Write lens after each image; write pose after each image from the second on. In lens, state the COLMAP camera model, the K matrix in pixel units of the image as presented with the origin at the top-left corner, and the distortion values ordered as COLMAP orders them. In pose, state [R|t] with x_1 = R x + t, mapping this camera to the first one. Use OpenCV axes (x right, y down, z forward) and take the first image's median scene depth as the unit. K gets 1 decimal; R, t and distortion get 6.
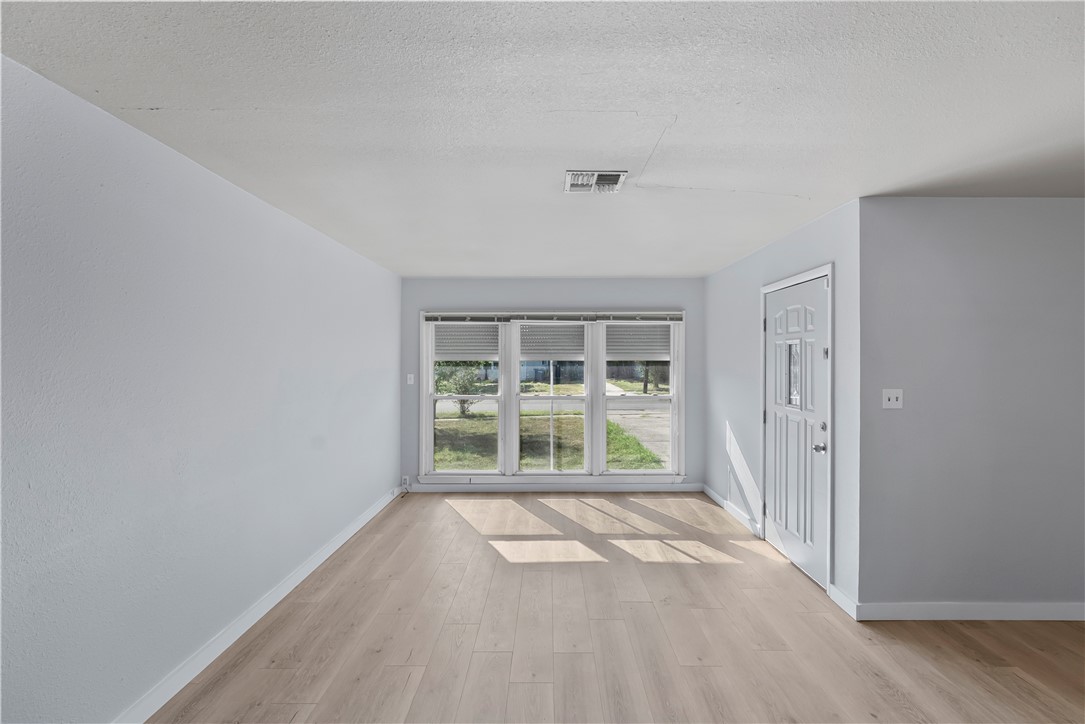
lens RADIAL K [[493.8, 0, 543.2], [0, 493.8, 357.4], [0, 0, 1]] dist [0.002005, 0.000751]
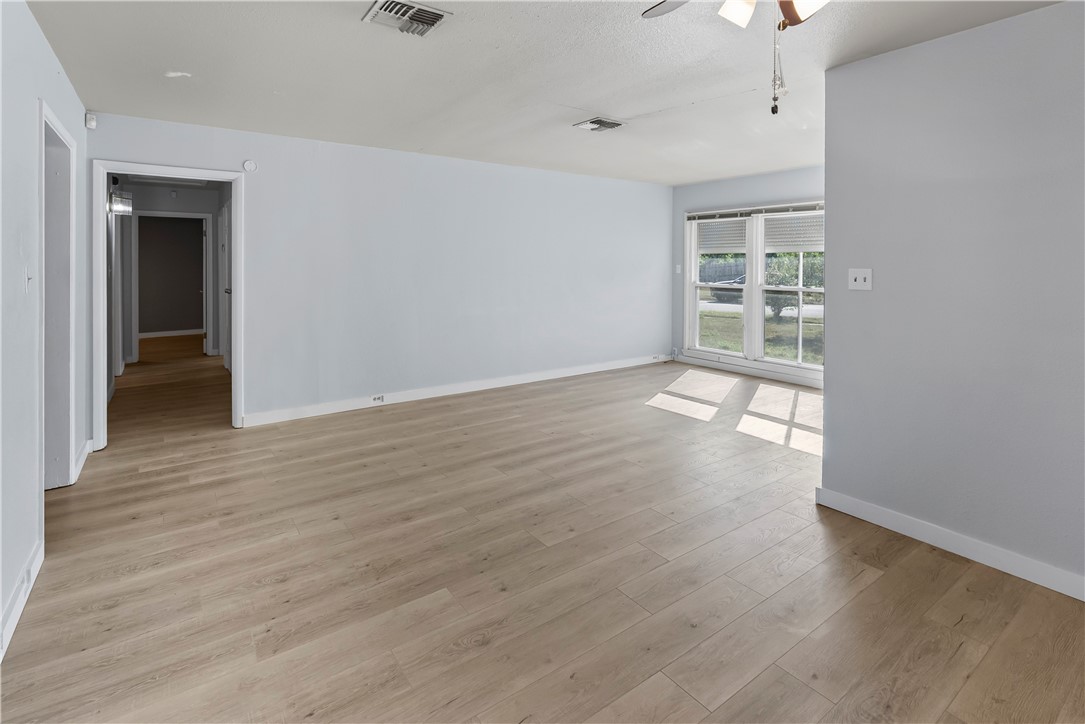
lens RADIAL K [[514.5, 0, 541.8], [0, 514.5, 262.1], [0, 0, 1]] dist [-0.001991, -0.000181]
pose [[0.590226, 0.001580, -0.807237, 0.651339], [-0.000008, 0.999998, 0.001952, 0.028801], [0.807238, -0.001146, 0.590225, -0.025473]]
